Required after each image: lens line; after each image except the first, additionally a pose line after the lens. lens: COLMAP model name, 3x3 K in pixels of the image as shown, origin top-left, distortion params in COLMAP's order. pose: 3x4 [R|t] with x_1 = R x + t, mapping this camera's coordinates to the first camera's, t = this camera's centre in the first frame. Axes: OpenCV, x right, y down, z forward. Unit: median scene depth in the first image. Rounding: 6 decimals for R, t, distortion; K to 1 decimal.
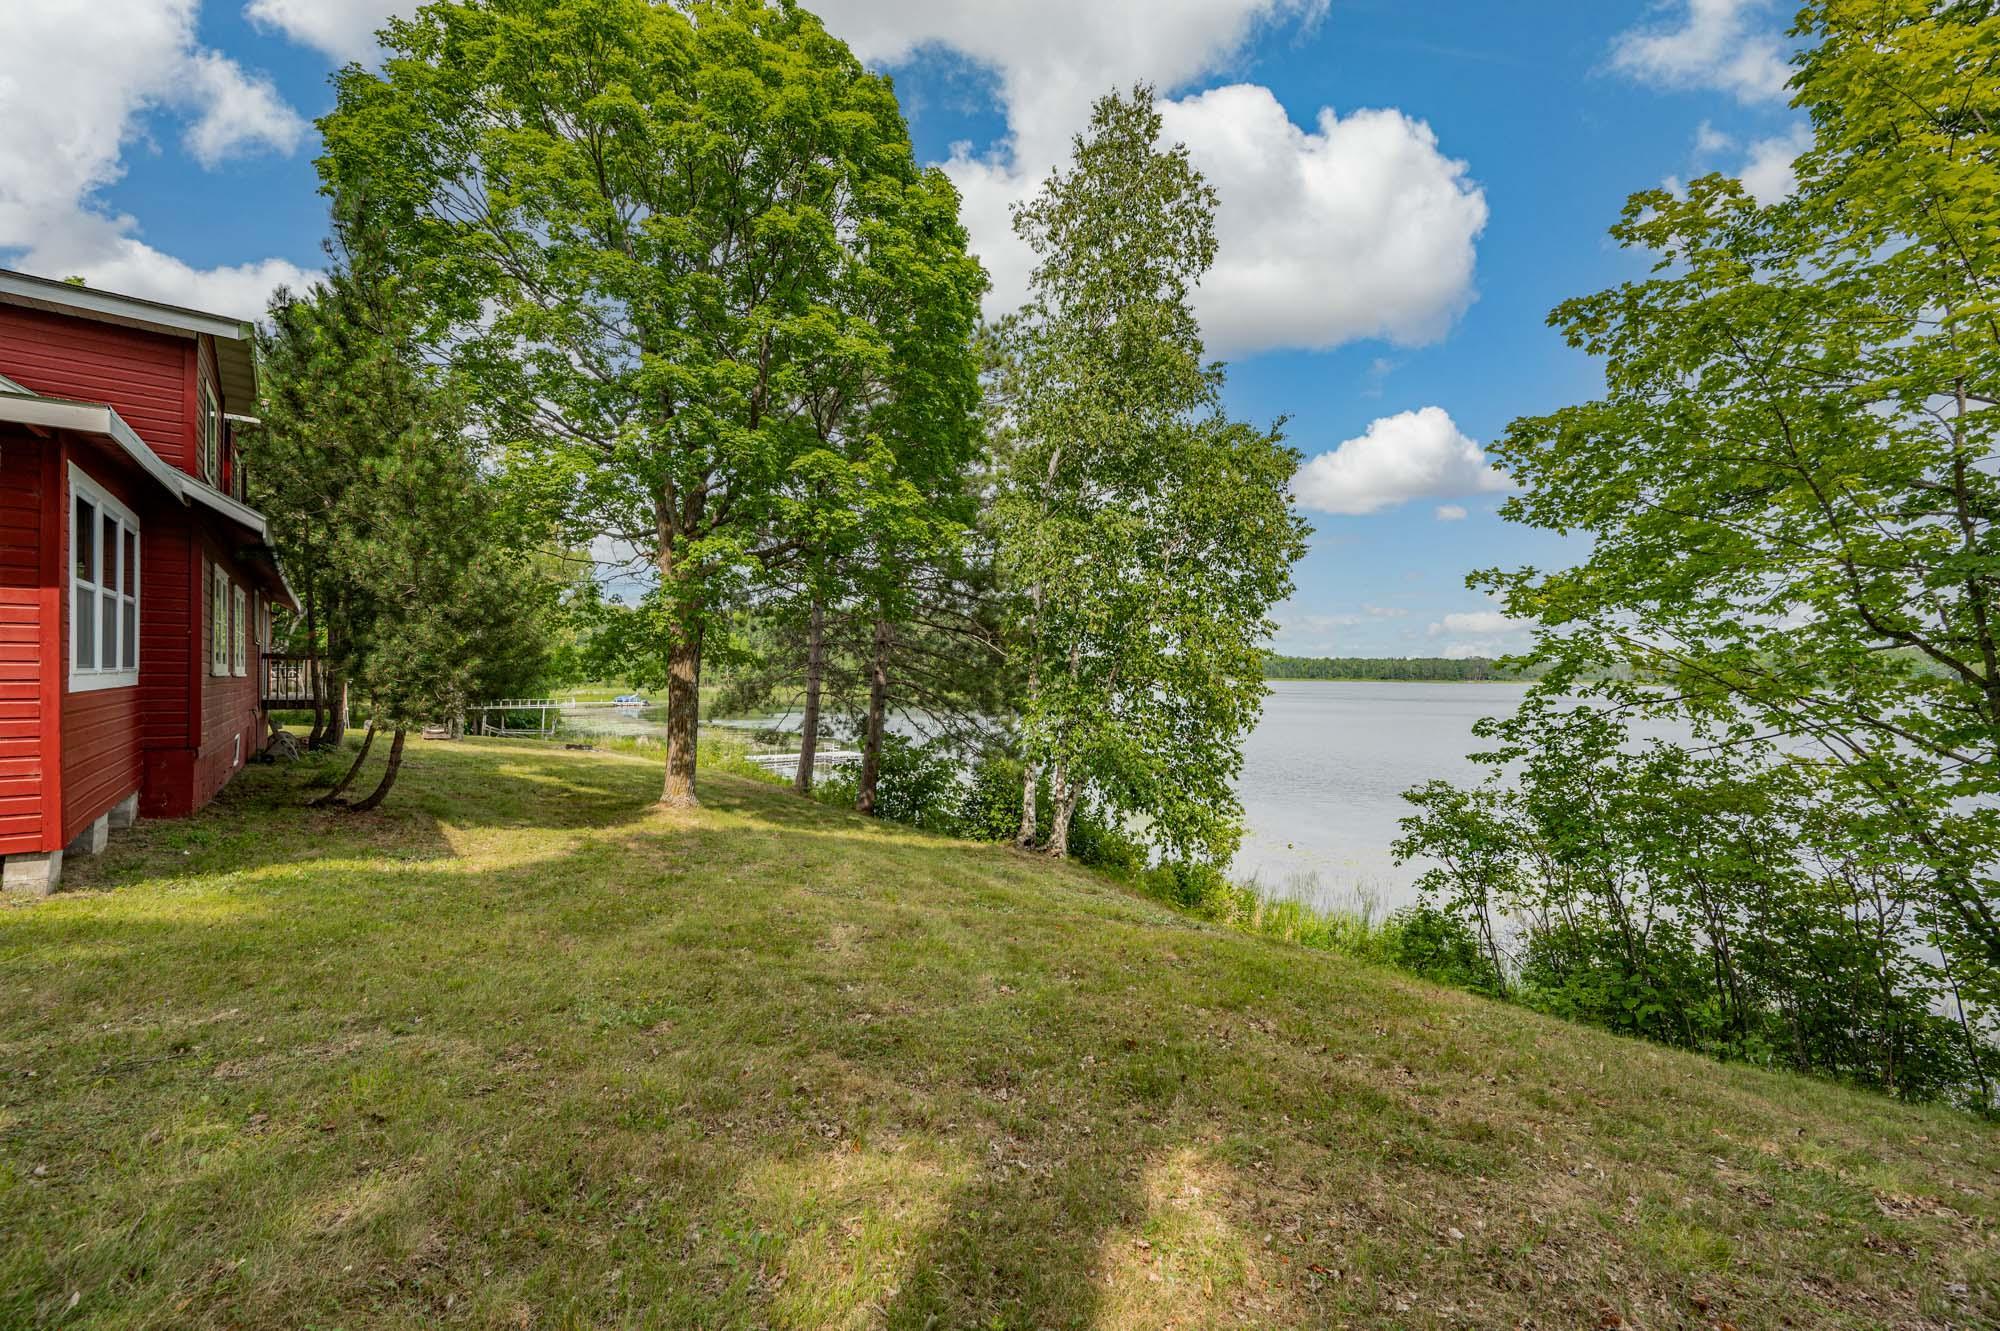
lens RADIAL K [[806.4, 0, 1002.5], [0, 806.4, 666.3], [0, 0, 1]] dist [0.001529, 0.000225]
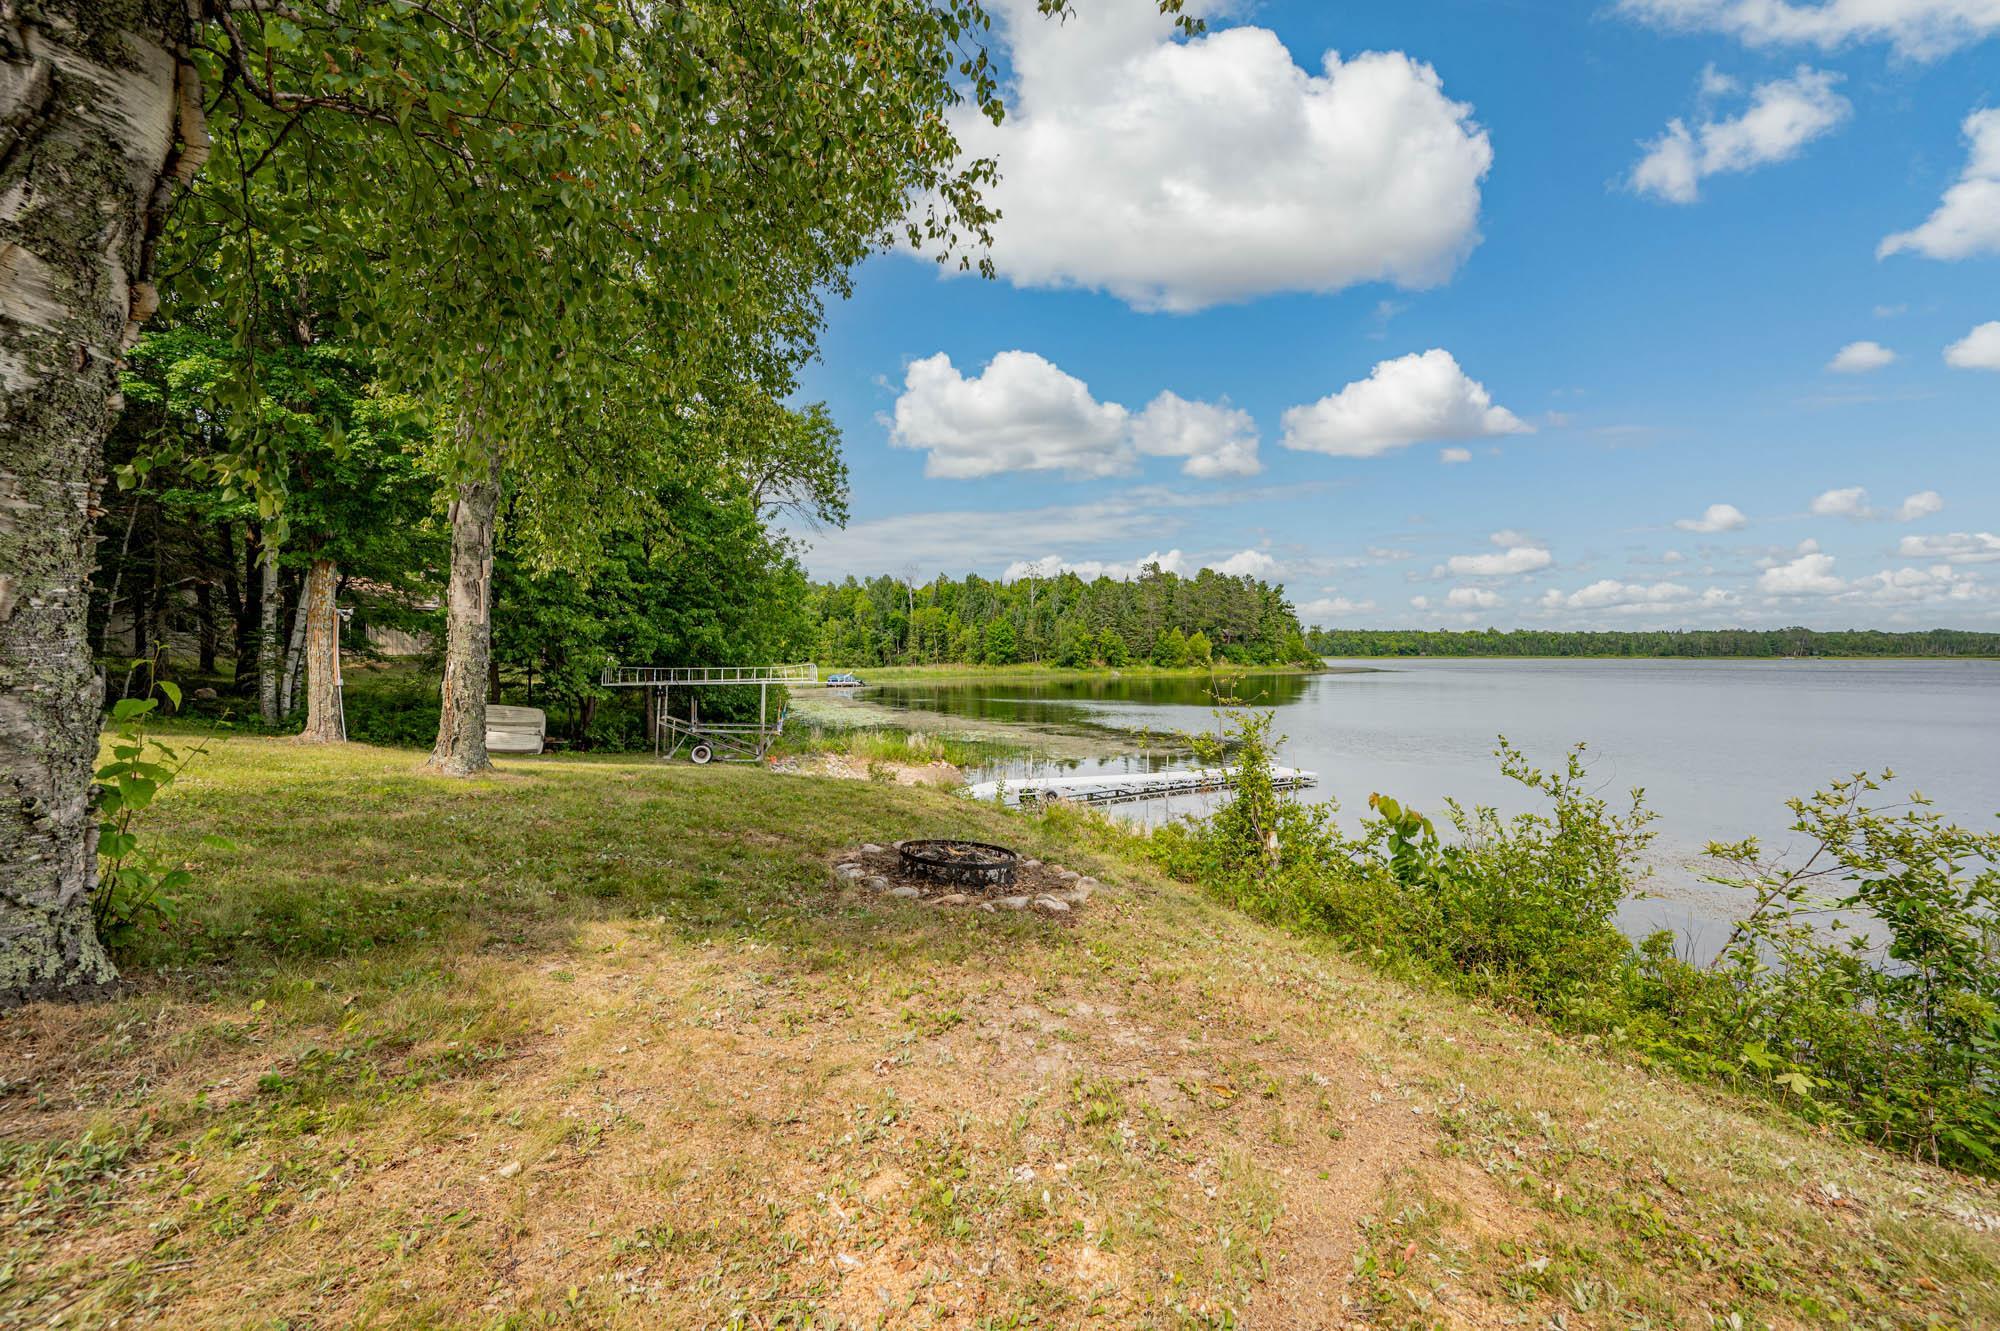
lens RADIAL K [[806.4, 0, 1002.5], [0, 806.4, 666.3], [0, 0, 1]] dist [0.001529, 0.000225]
pose [[0.976285, -0.005521, -0.216419, -0.298193], [0.010287, 0.999729, 0.020900, 0.030301], [0.216245, -0.022631, 0.976077, 0.512837]]
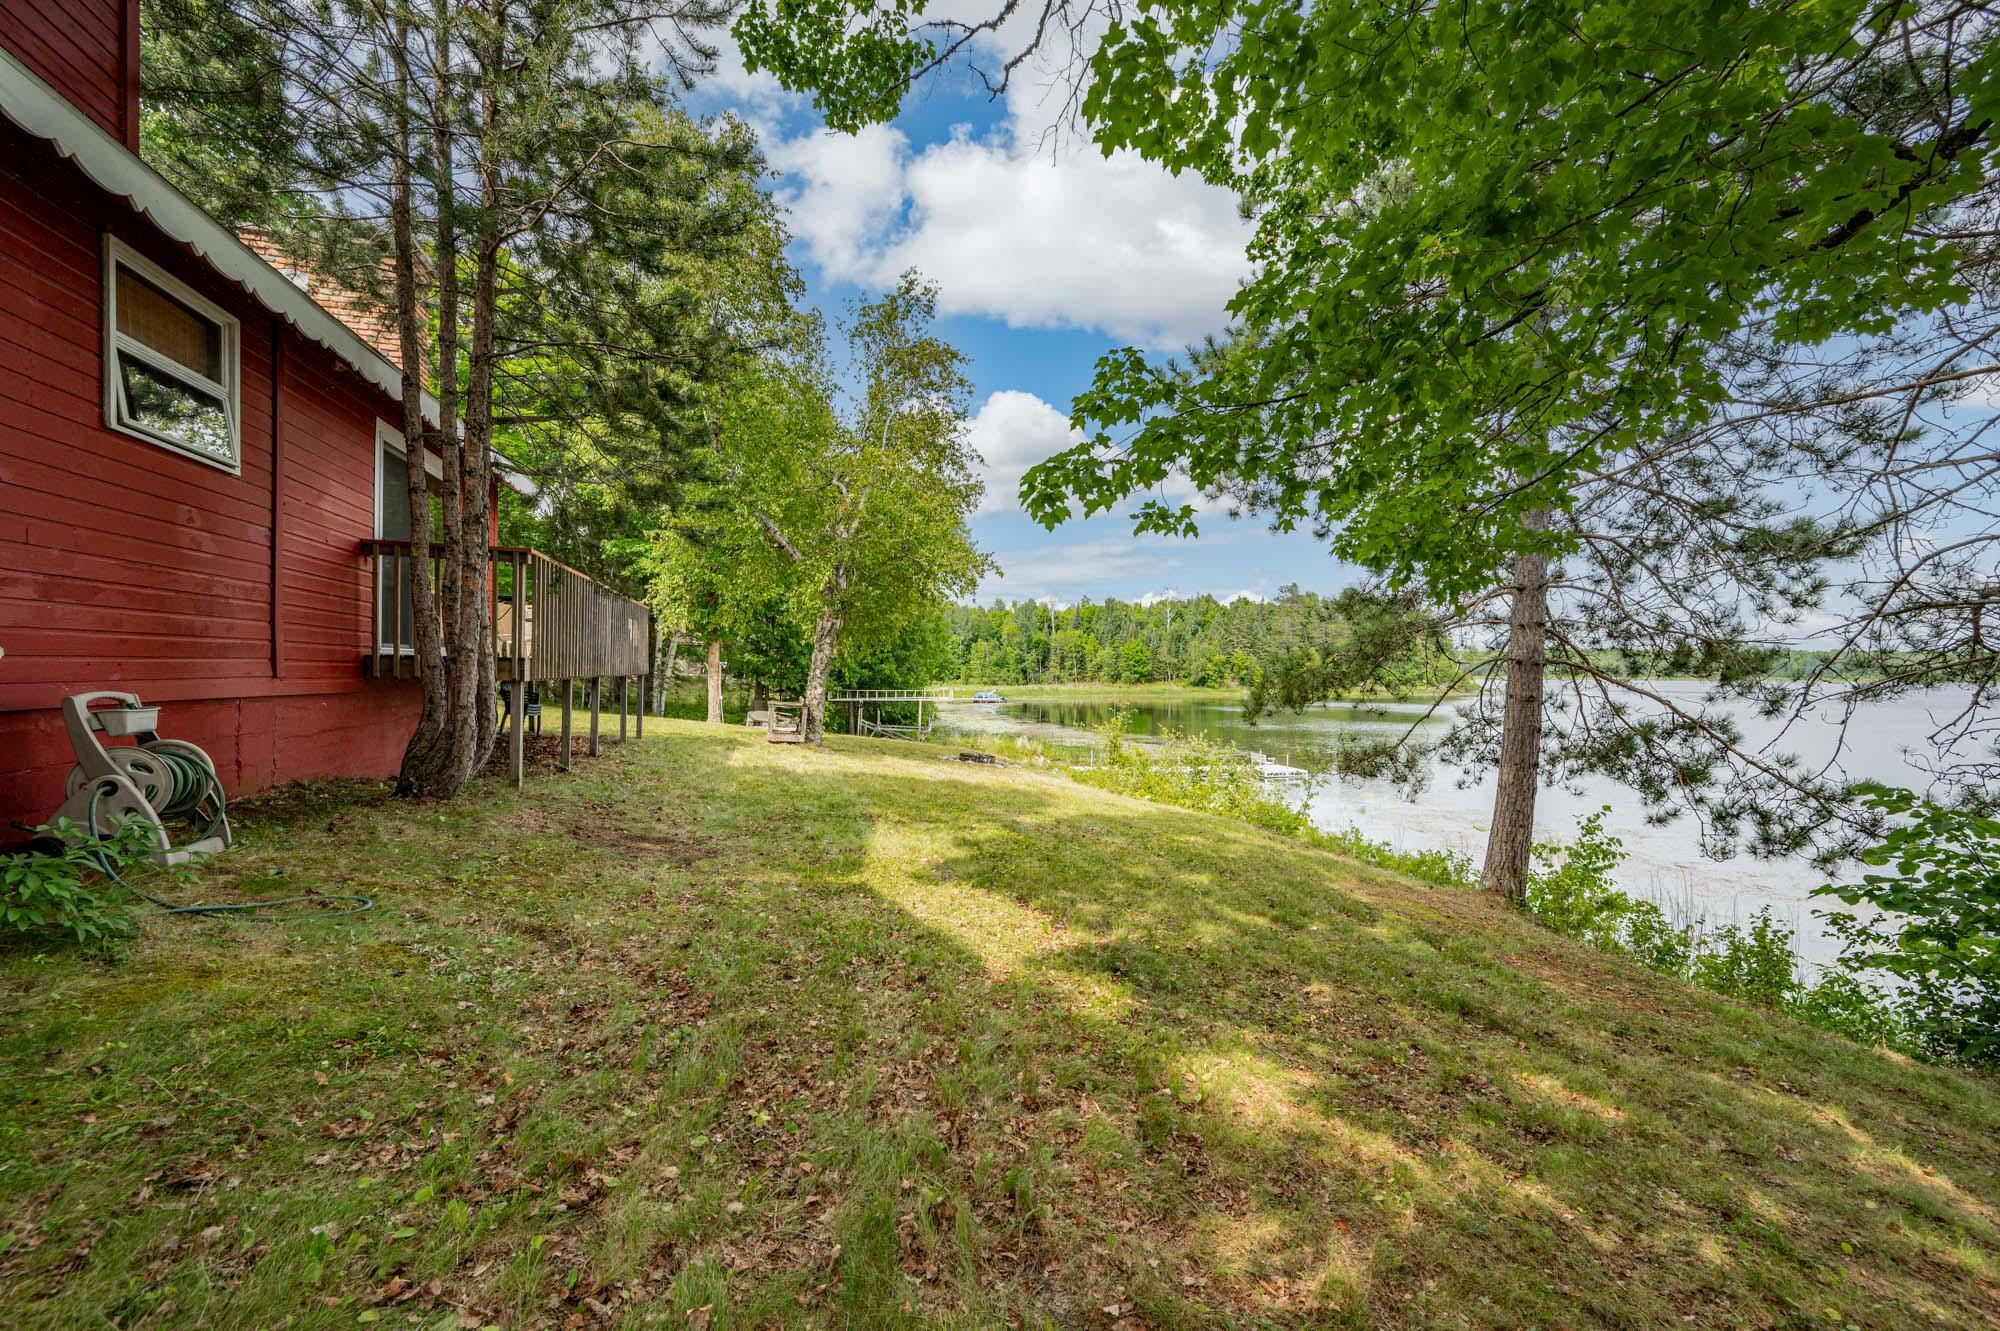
lens RADIAL K [[806.4, 0, 1002.5], [0, 806.4, 666.3], [0, 0, 1]] dist [0.001529, 0.000225]
pose [[0.919113, -0.004992, -0.393961, -0.156904], [0.004972, 0.999987, -0.001071, 0.016887], [0.393962, -0.000974, 0.919126, 0.258262]]
